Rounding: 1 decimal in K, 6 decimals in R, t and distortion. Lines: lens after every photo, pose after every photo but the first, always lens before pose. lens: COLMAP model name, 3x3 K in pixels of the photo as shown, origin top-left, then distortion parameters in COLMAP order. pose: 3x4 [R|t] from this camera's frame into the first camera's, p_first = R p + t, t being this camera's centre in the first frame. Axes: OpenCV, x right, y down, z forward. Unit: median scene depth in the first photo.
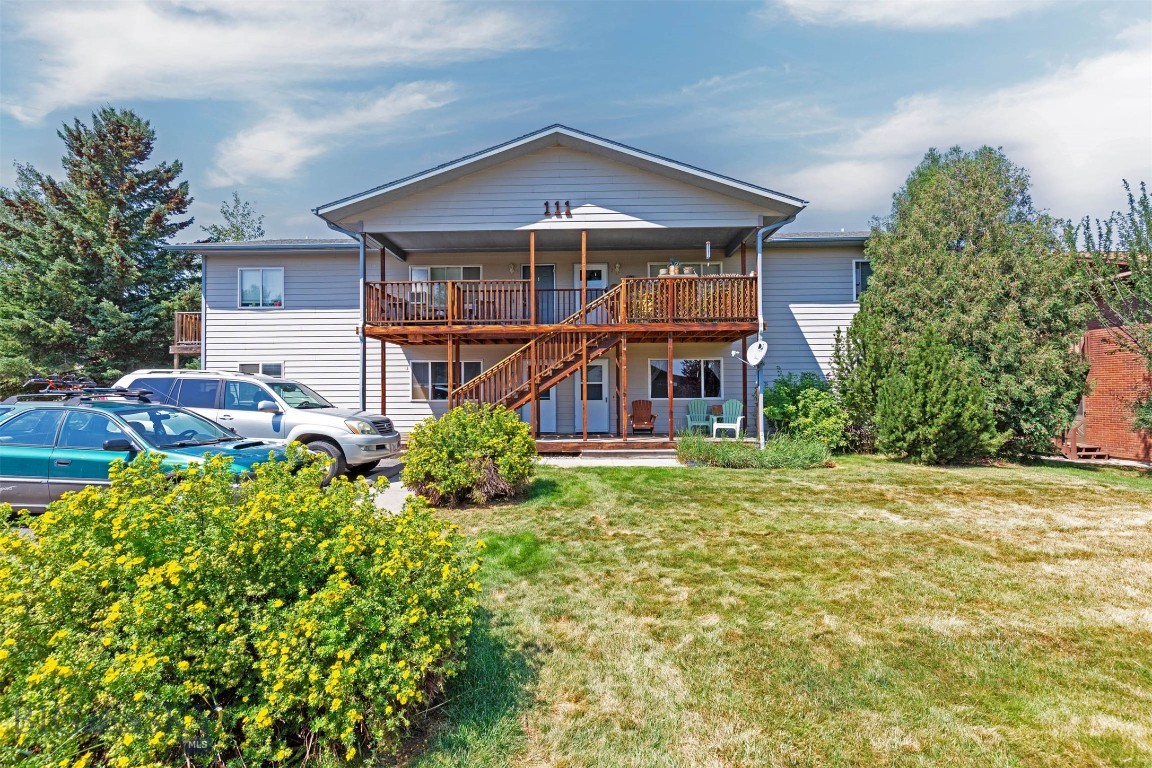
lens RADIAL K [[524.8, 0, 576.0], [0, 524.8, 384.0], [0, 0, 1]] dist [0.000465, 0.004271]
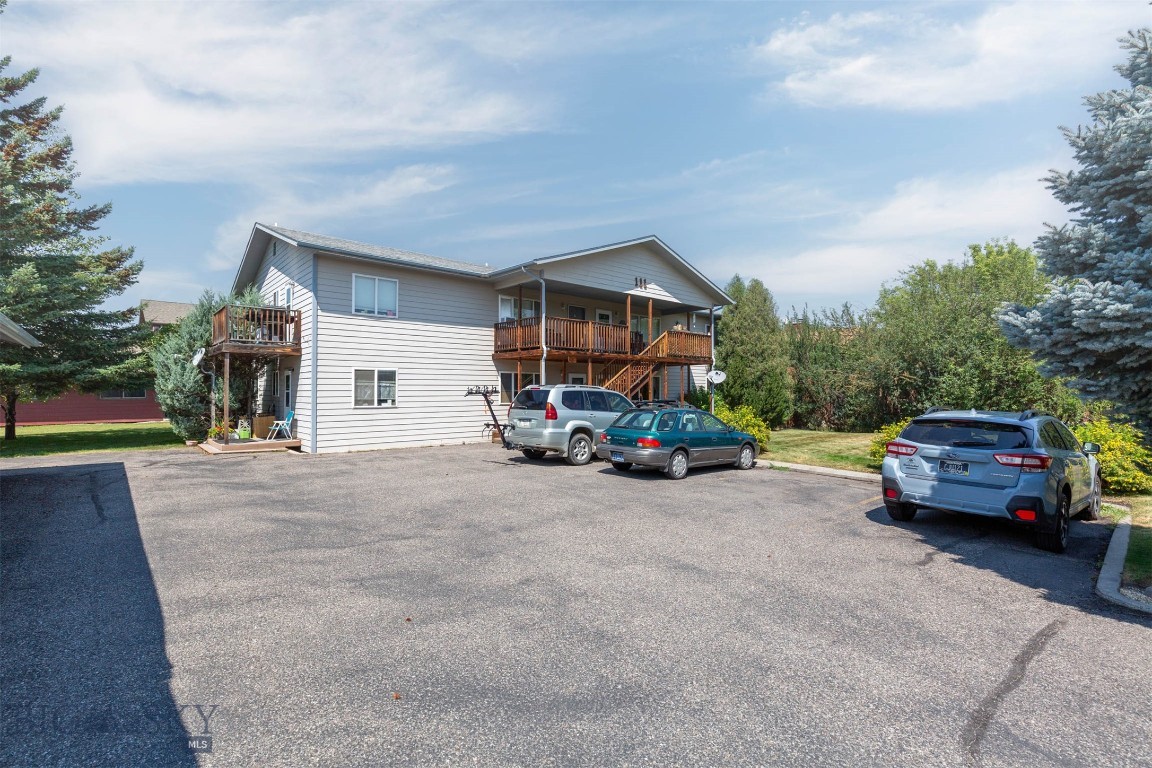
lens RADIAL K [[524.8, 0, 576.0], [0, 524.8, 384.0], [0, 0, 1]] dist [0.000465, 0.004271]
pose [[0.728243, 0.019550, 0.685040, -1.269534], [-0.006865, 0.999751, -0.021234, 0.011899], [-0.685284, 0.010761, 0.728196, -0.033817]]
